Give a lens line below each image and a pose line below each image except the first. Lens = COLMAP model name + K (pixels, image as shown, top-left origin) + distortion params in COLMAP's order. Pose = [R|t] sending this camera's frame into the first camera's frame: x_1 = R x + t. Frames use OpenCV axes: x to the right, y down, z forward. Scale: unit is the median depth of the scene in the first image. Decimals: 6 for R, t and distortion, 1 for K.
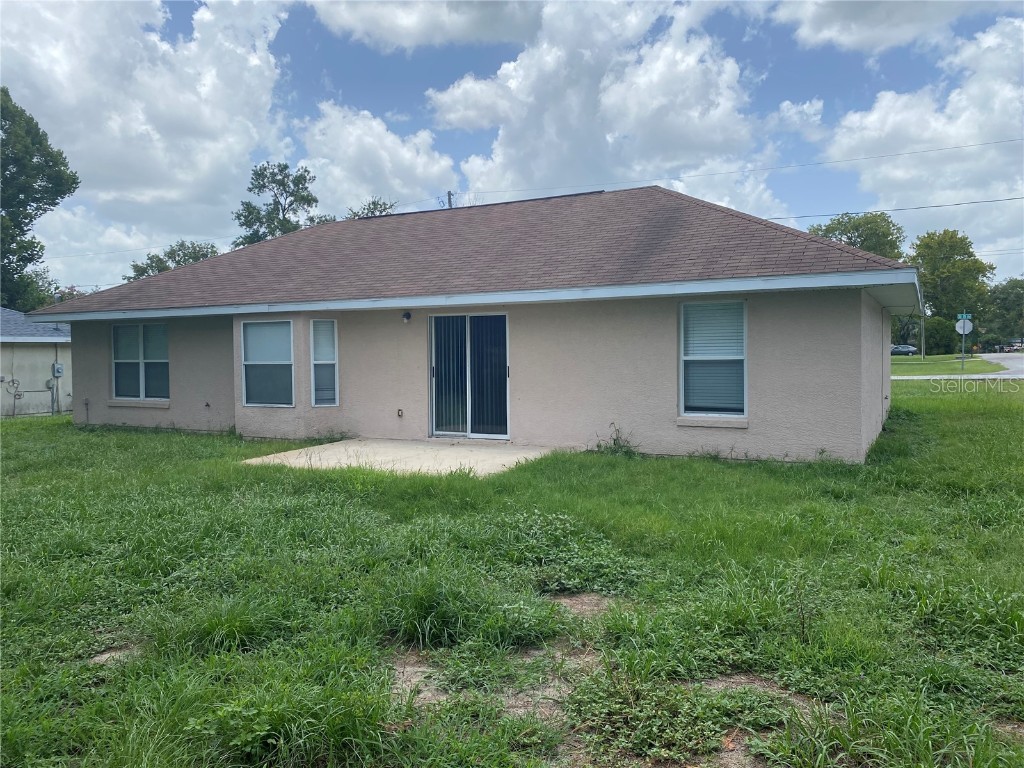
lens RADIAL K [[777.0, 0, 512.2], [0, 777.0, 383.5], [0, 0, 1]] dist [0.002106, -0.000937]
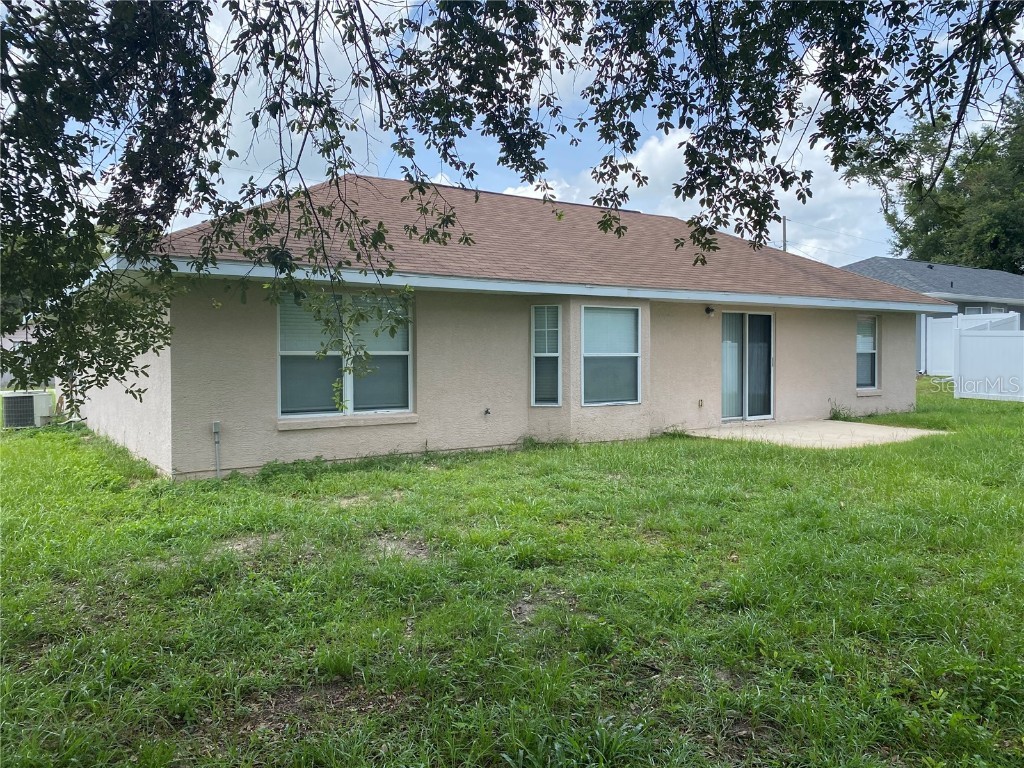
lens RADIAL K [[777.0, 0, 512.0], [0, 777.0, 380.3], [0, 0, 1]] dist [0.002106, -0.000937]
pose [[0.467163, -0.023282, 0.883865, -1.041080], [0.031257, 0.999463, 0.009806, -0.009407], [-0.883619, 0.023046, 0.467640, 0.652030]]
